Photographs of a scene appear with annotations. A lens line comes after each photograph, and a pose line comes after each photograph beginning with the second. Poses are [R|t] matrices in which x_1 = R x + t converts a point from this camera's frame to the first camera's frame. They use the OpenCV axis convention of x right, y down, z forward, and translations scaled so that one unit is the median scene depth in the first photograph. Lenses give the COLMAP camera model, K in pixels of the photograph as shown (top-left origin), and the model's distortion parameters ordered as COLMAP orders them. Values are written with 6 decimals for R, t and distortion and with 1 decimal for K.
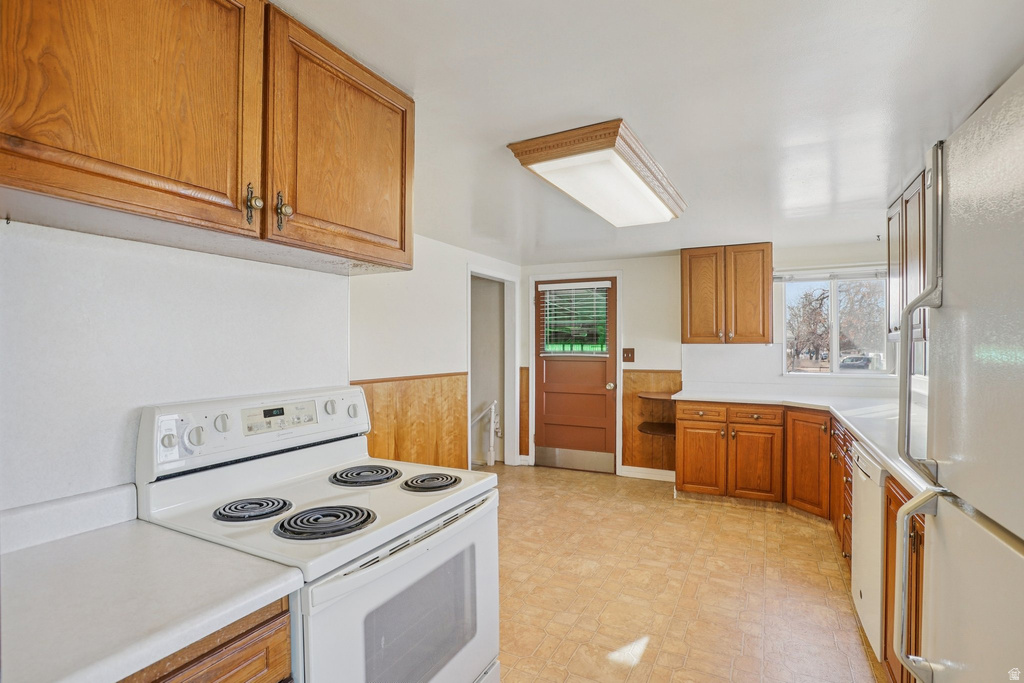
lens RADIAL K [[485.7, 0, 507.9], [0, 485.7, 349.4], [0, 0, 1]] dist [-0.053997, 0.000139]
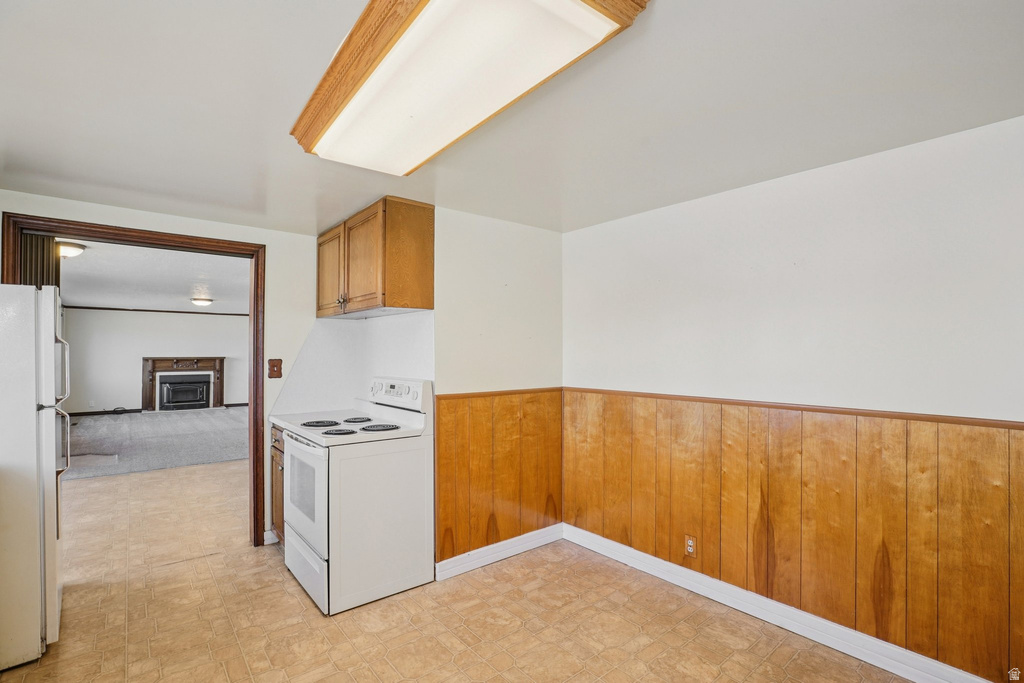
lens RADIAL K [[473.1, 0, 521.6], [0, 473.1, 345.8], [0, 0, 1]] dist [-0.049422, 0.015992]
pose [[-0.365511, -0.016179, -0.930666, 0.880362], [-0.005833, 0.999869, -0.015091, -0.013985], [0.930789, -0.000087, -0.365558, 1.633783]]
